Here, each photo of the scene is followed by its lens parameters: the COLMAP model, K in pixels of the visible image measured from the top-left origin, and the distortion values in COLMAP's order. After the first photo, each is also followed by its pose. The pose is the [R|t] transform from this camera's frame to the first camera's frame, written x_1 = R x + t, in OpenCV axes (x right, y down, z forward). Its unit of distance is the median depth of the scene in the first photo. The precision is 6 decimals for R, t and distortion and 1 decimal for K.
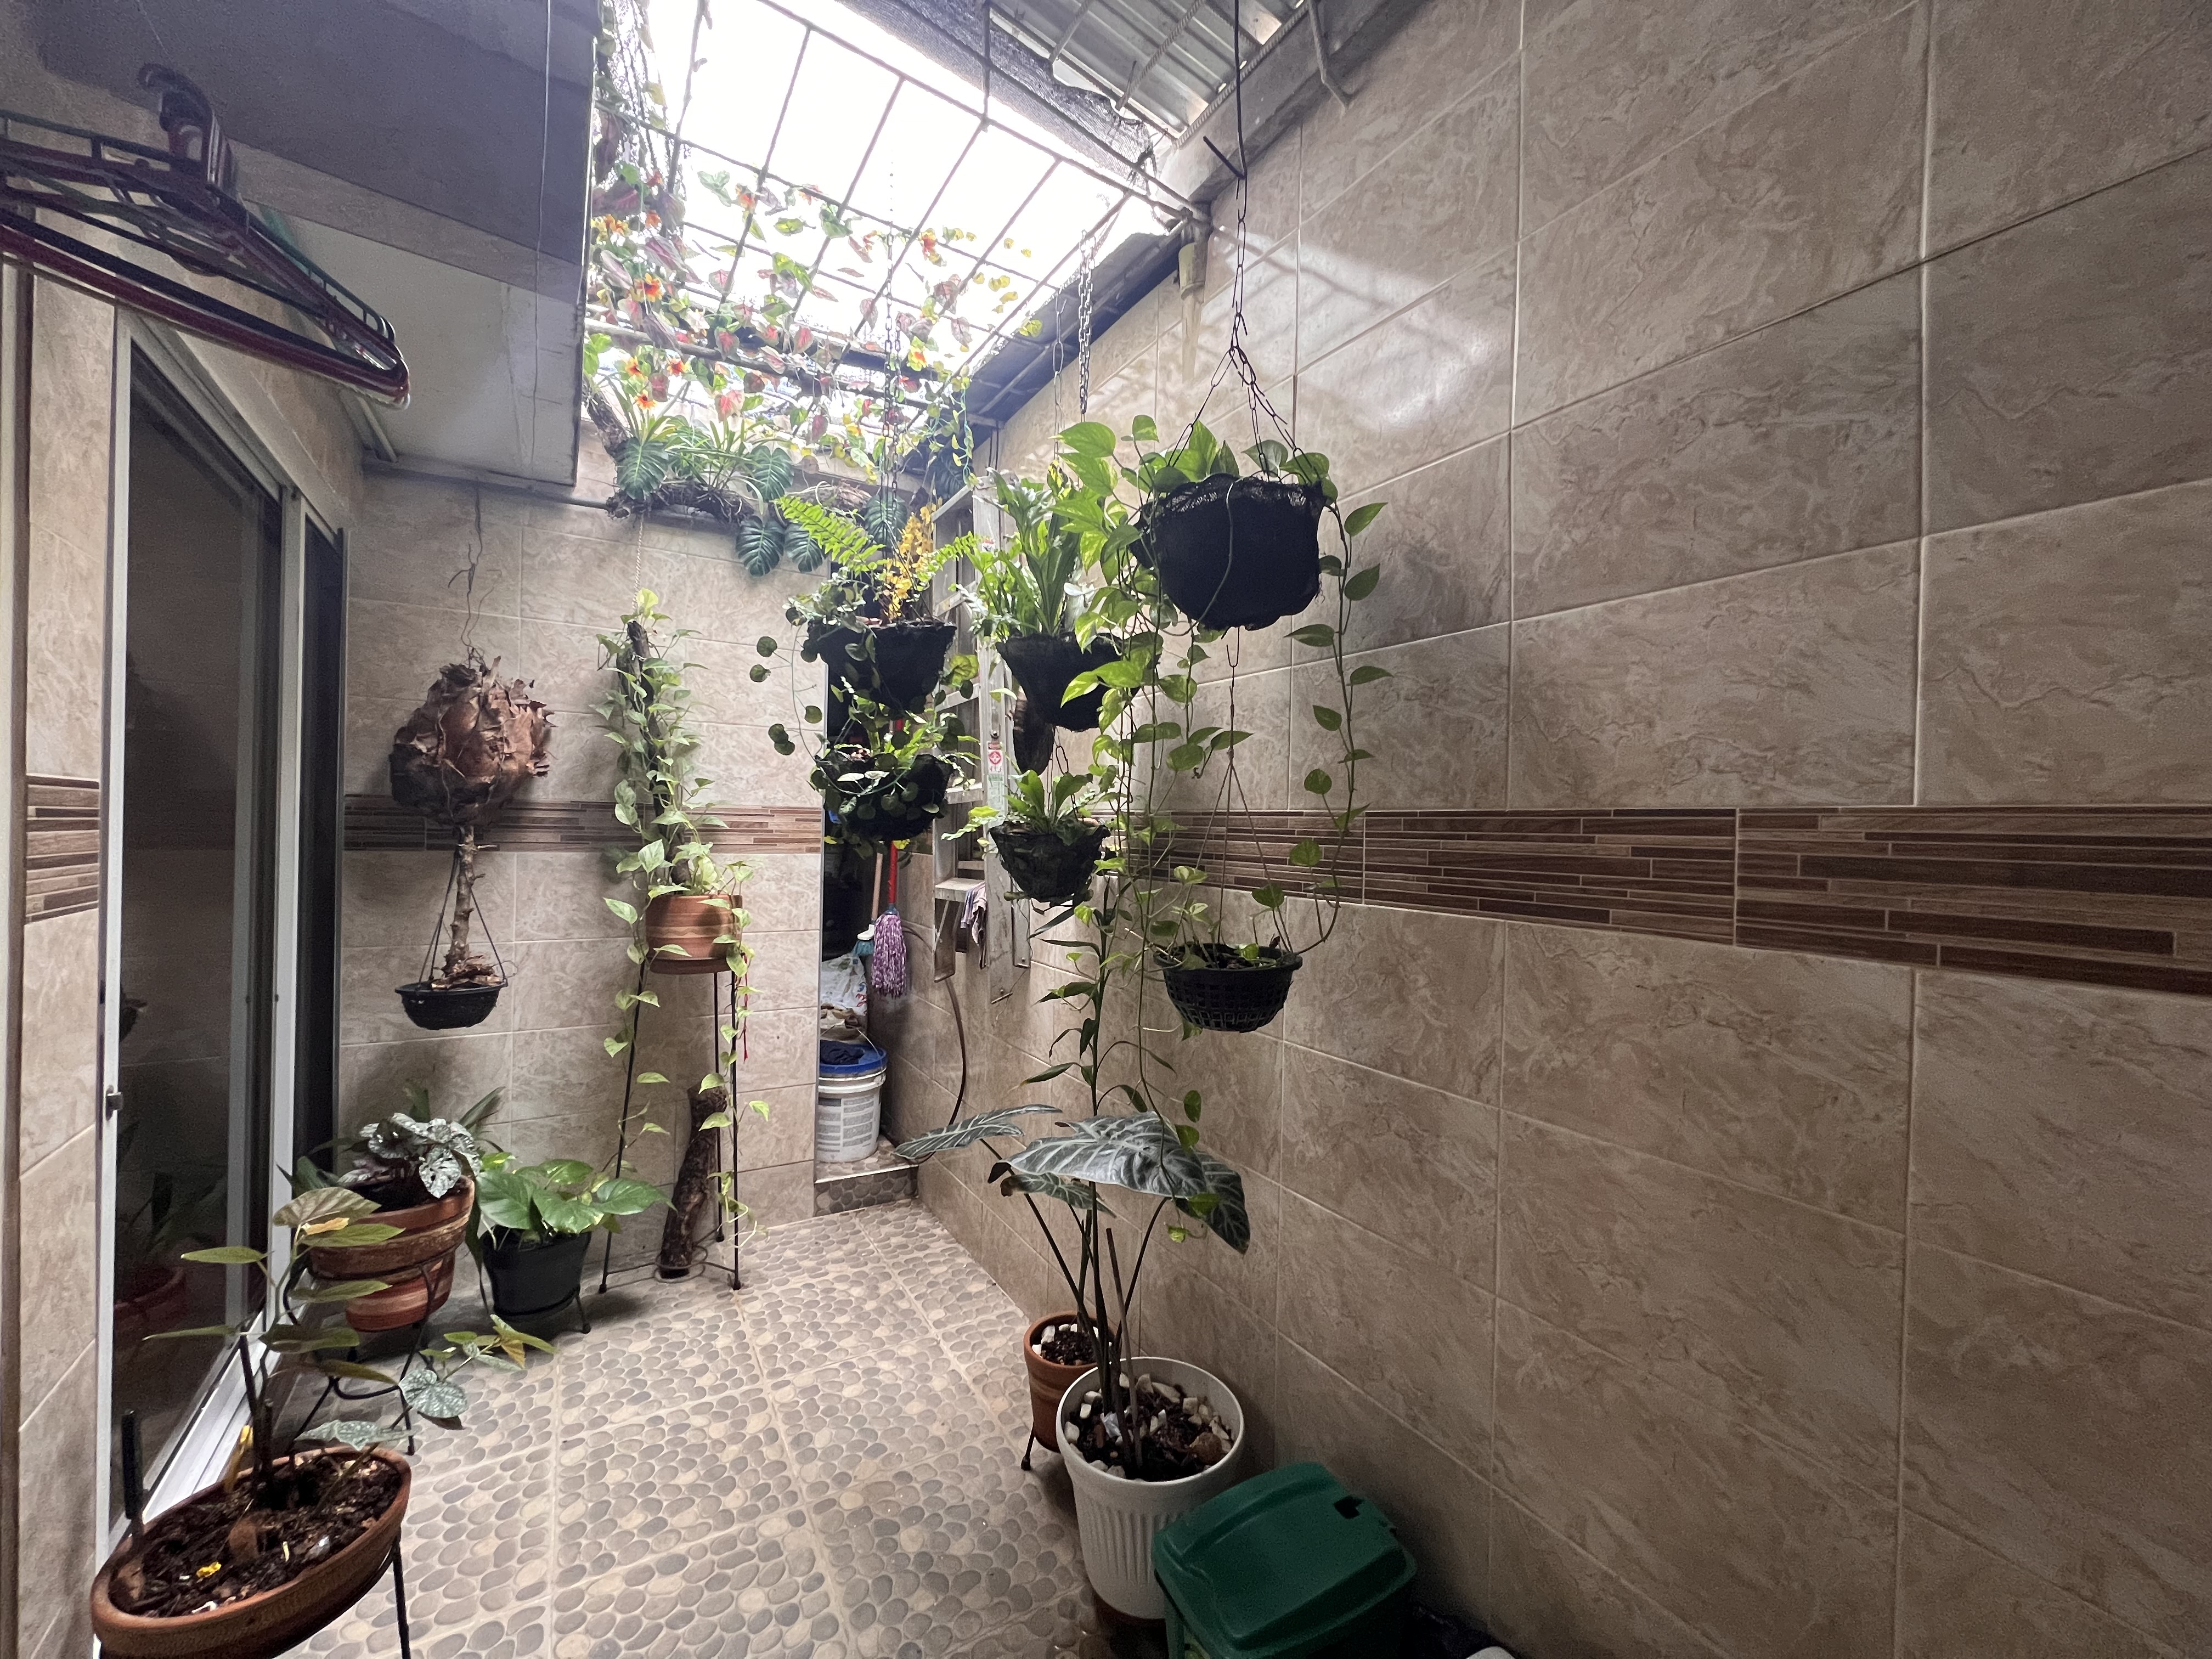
lens RADIAL K [[870.7, 0, 1105.0], [0, 870.7, 833.1], [0, 0, 1]] dist [-0.003048, 0.000034]
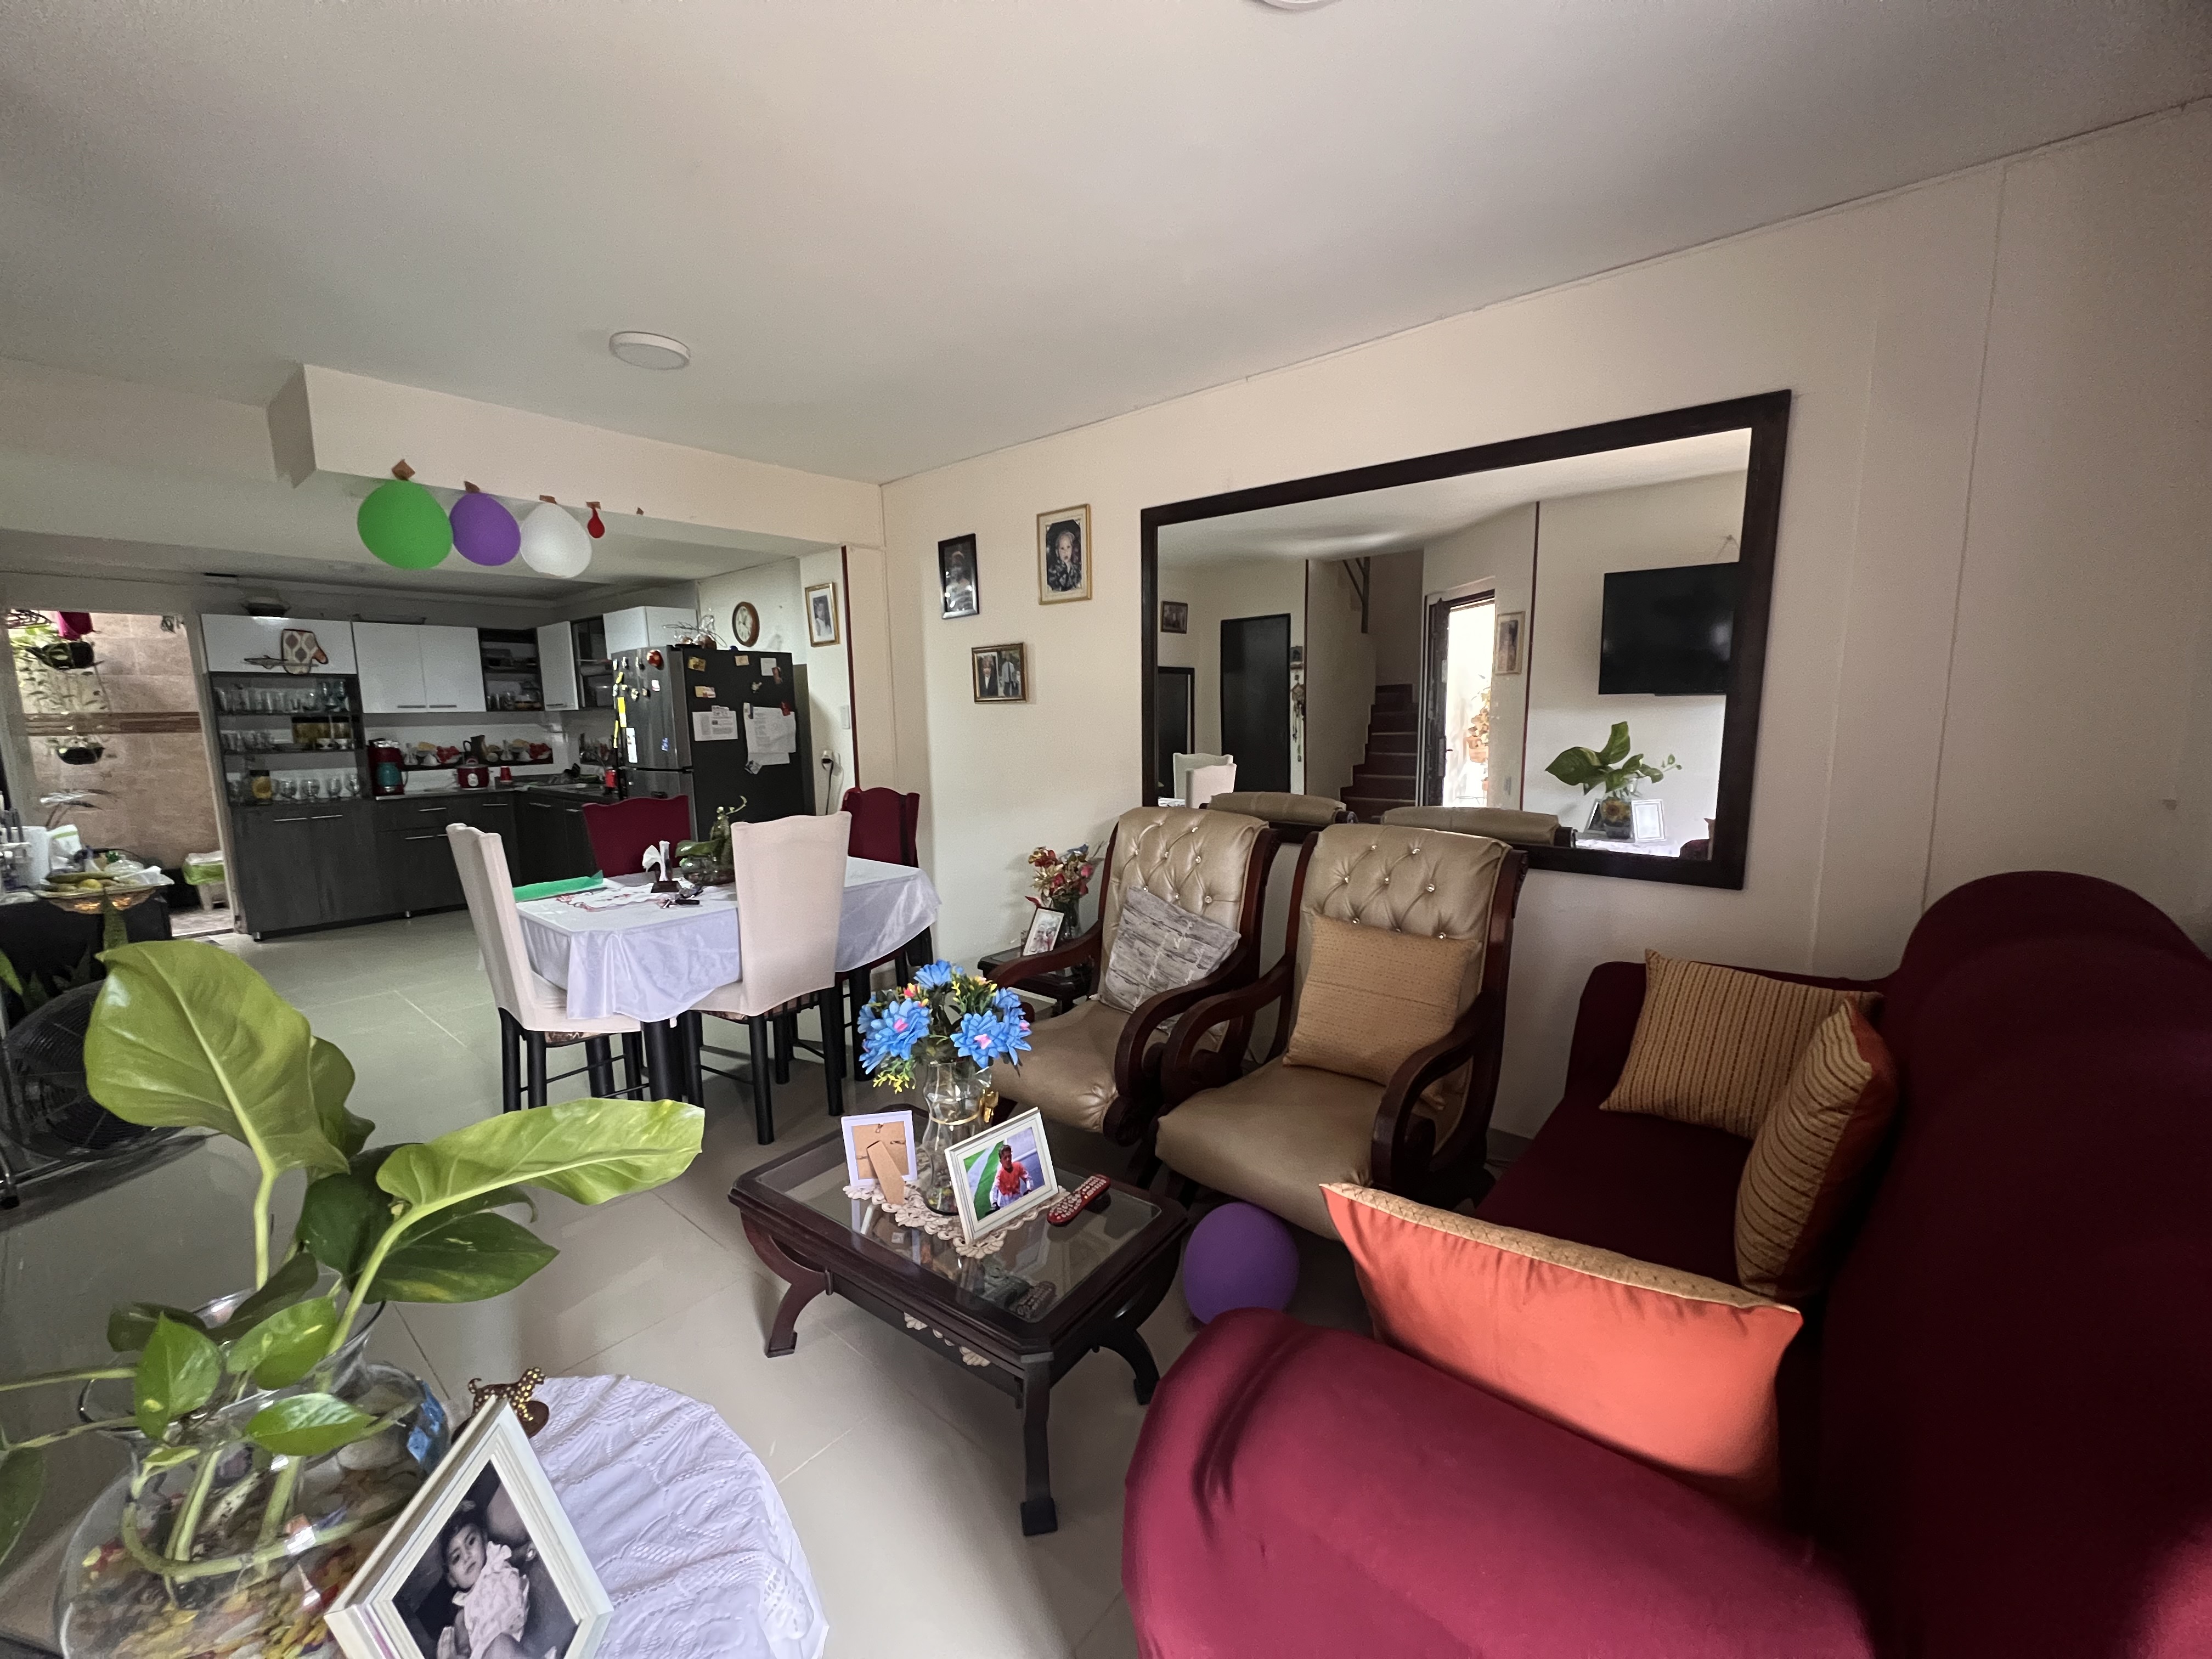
lens RADIAL K [[870.7, 0, 1104.7], [0, 870.7, 827.6], [0, 0, 1]] dist [-0.003048, 0.000034]
pose [[-0.315898, -0.146453, 0.937422, -6.224760], [0.016447, 0.987021, 0.159744, -0.081017], [-0.948651, 0.065881, -0.309389, -2.740864]]
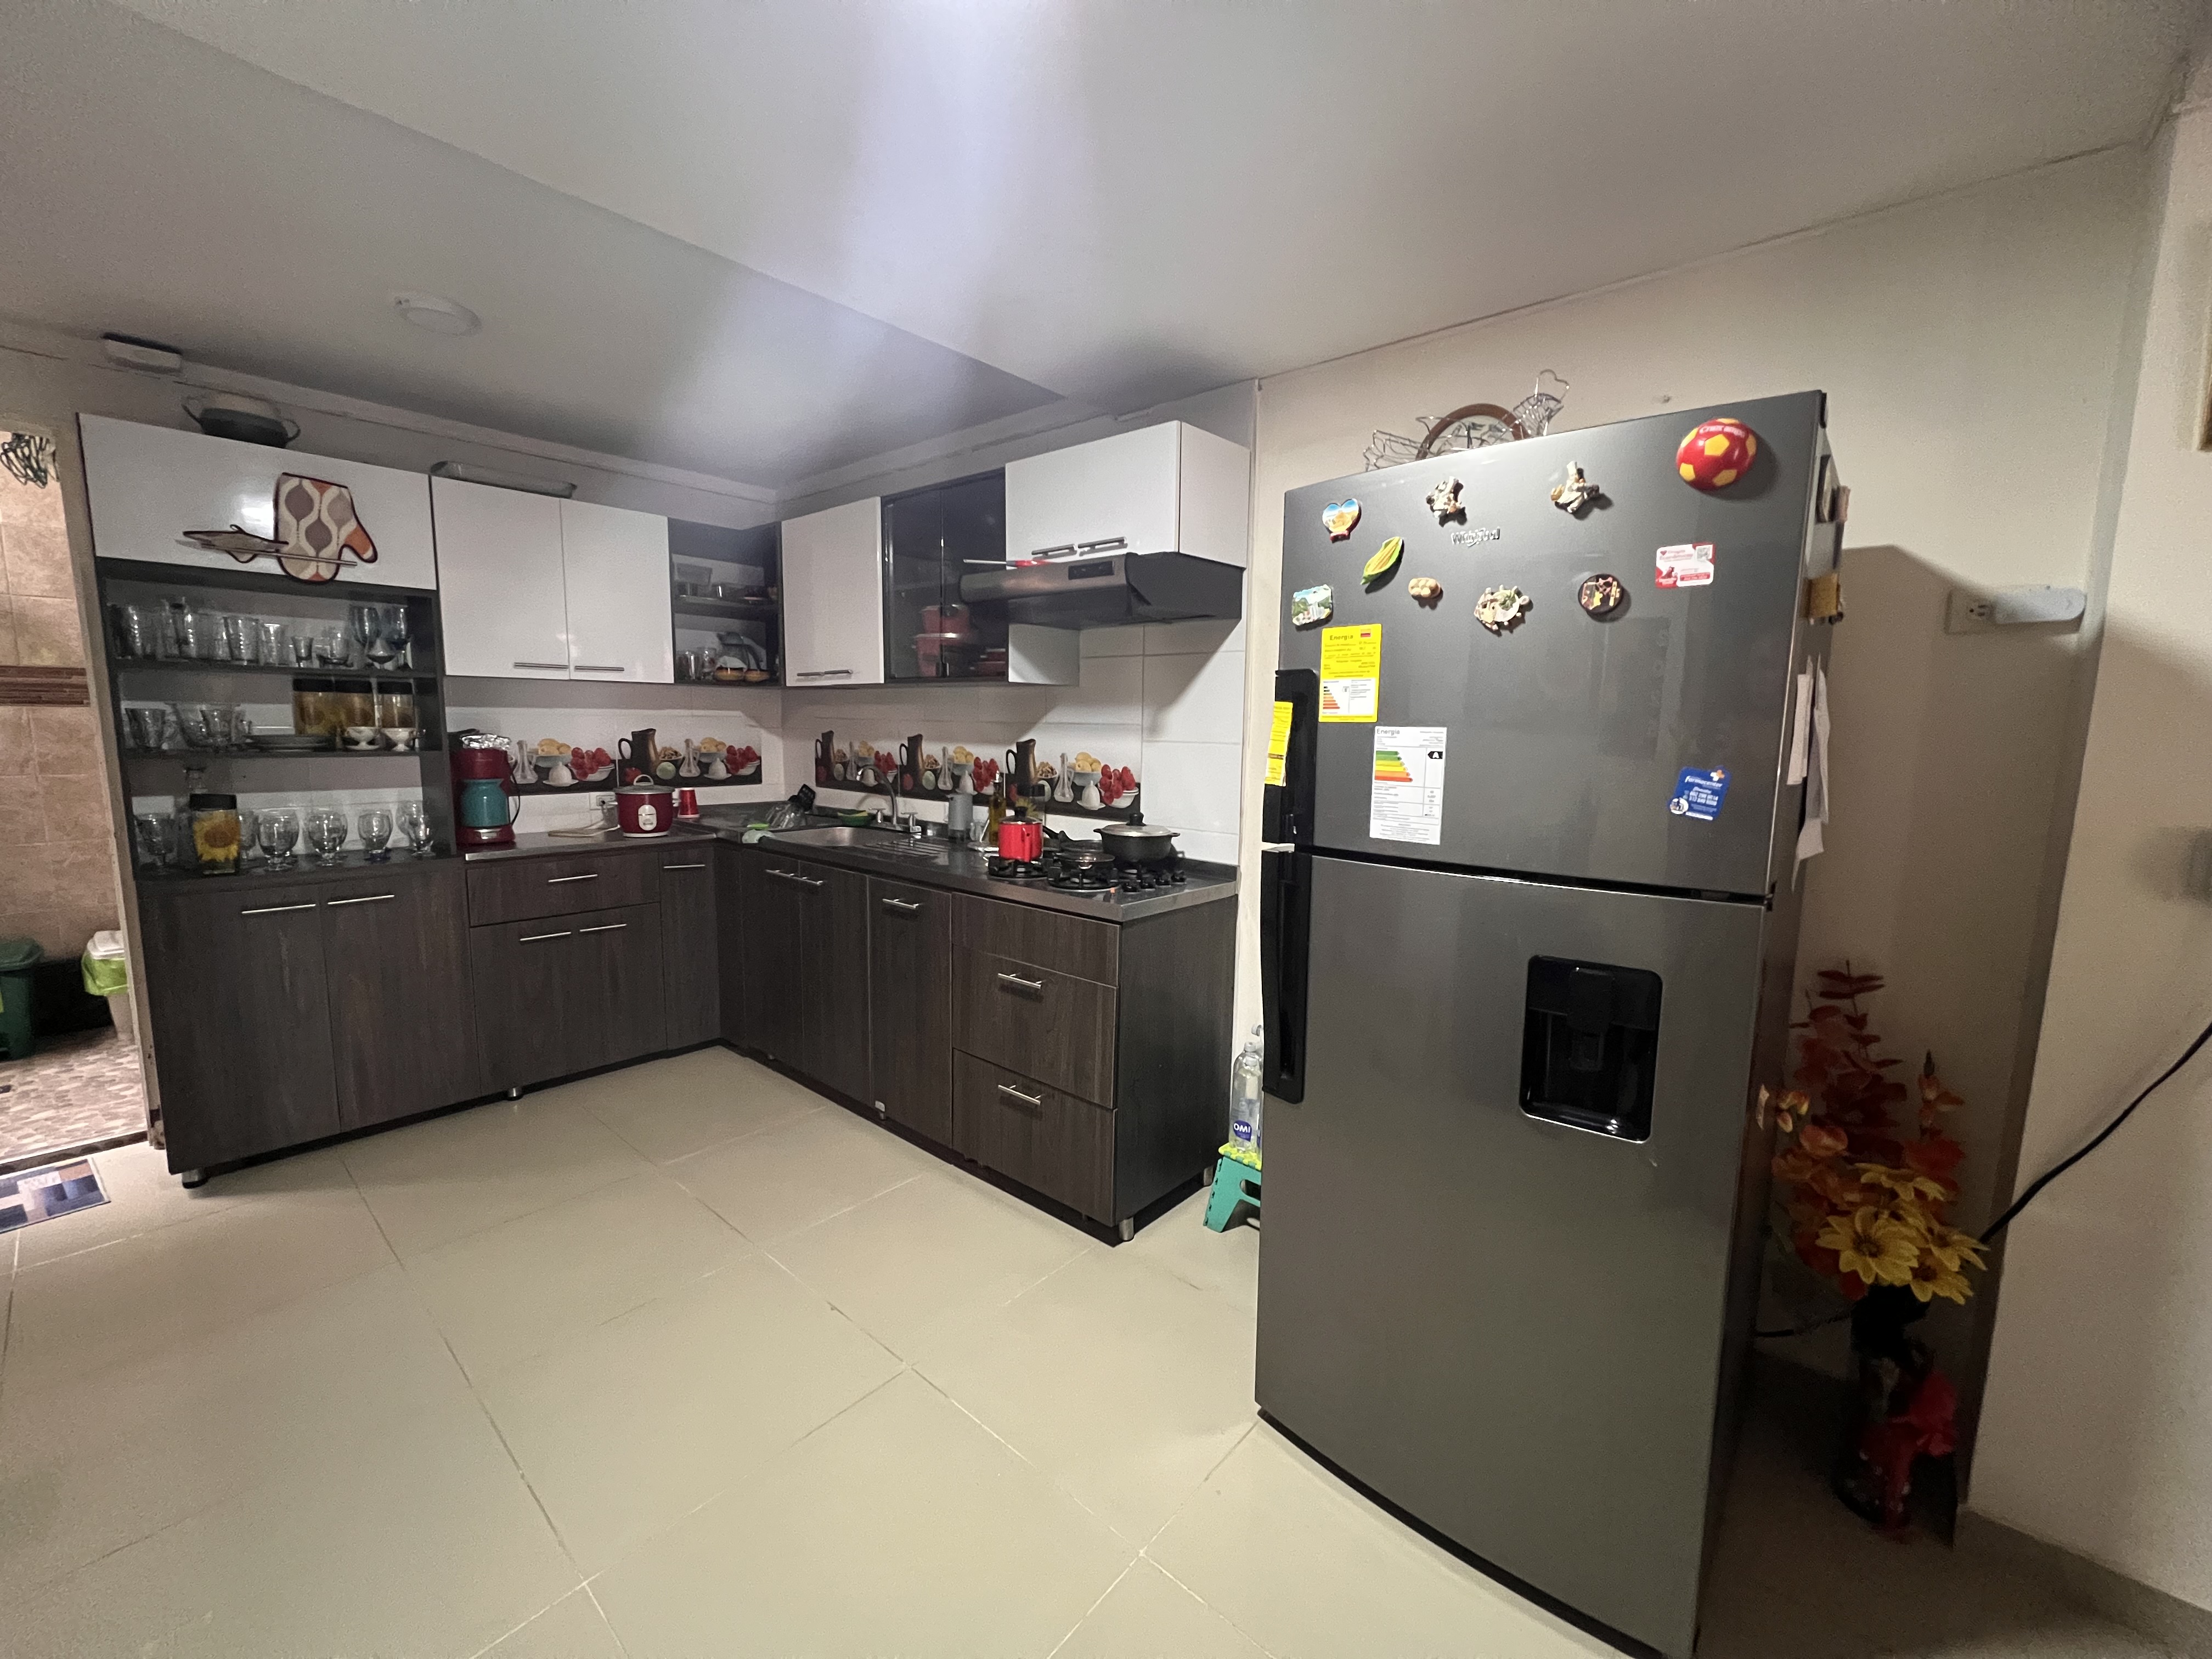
lens RADIAL K [[870.7, 0, 1103.7], [0, 870.7, 828.4], [0, 0, 1]] dist [-0.003048, 0.000034]
pose [[-0.298913, -0.148205, 0.942702, -2.470315], [-0.016560, 0.988523, 0.150158, 0.038341], [-0.954137, 0.029273, -0.297936, -1.078620]]
